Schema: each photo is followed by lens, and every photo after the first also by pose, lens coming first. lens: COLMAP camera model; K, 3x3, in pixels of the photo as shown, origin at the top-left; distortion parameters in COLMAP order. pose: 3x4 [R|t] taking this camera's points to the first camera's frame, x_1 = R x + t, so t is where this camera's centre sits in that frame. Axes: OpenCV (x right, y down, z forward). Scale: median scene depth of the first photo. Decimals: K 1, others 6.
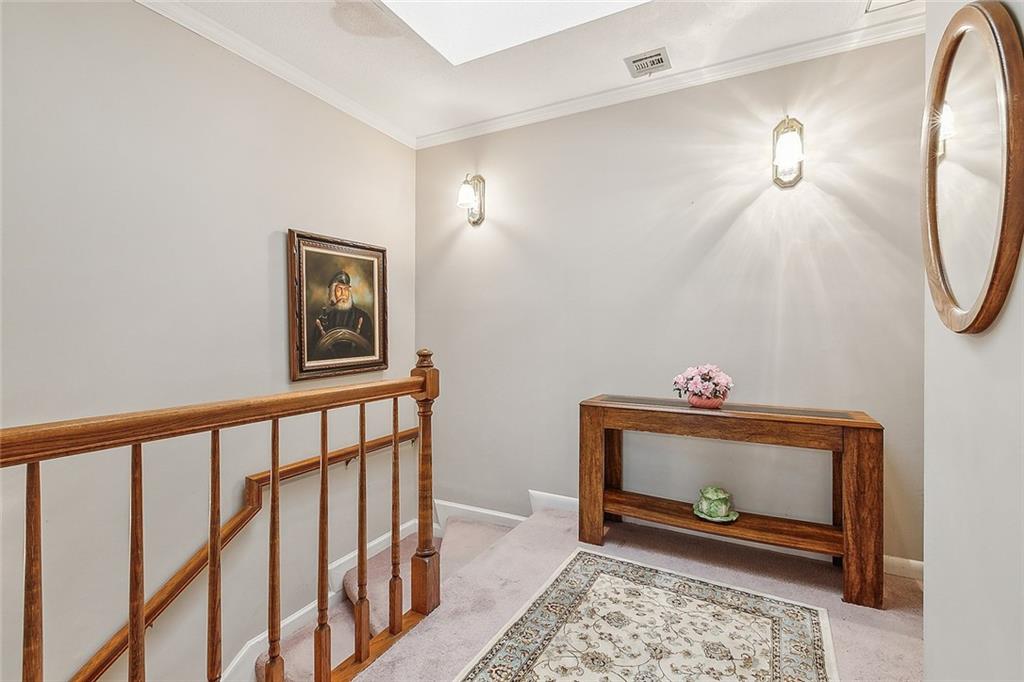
lens RADIAL K [[463.4, 0, 512.2], [0, 463.4, 336.9], [0, 0, 1]] dist [0.004027, -0.003499]
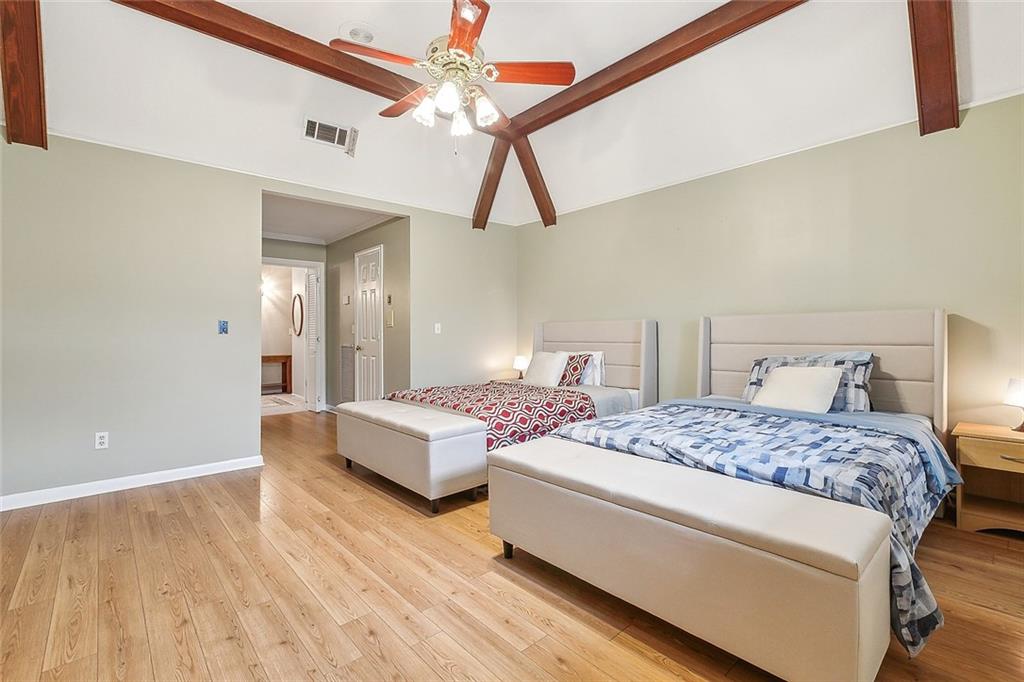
lens RADIAL K [[463.4, 0, 511.8], [0, 463.4, 340.2], [0, 0, 1]] dist [0.004027, -0.003499]
pose [[0.343680, -0.005457, 0.939071, -2.400695], [0.007726, 0.999966, 0.002983, 0.040949], [-0.939055, 0.006230, 0.343711, -2.378180]]
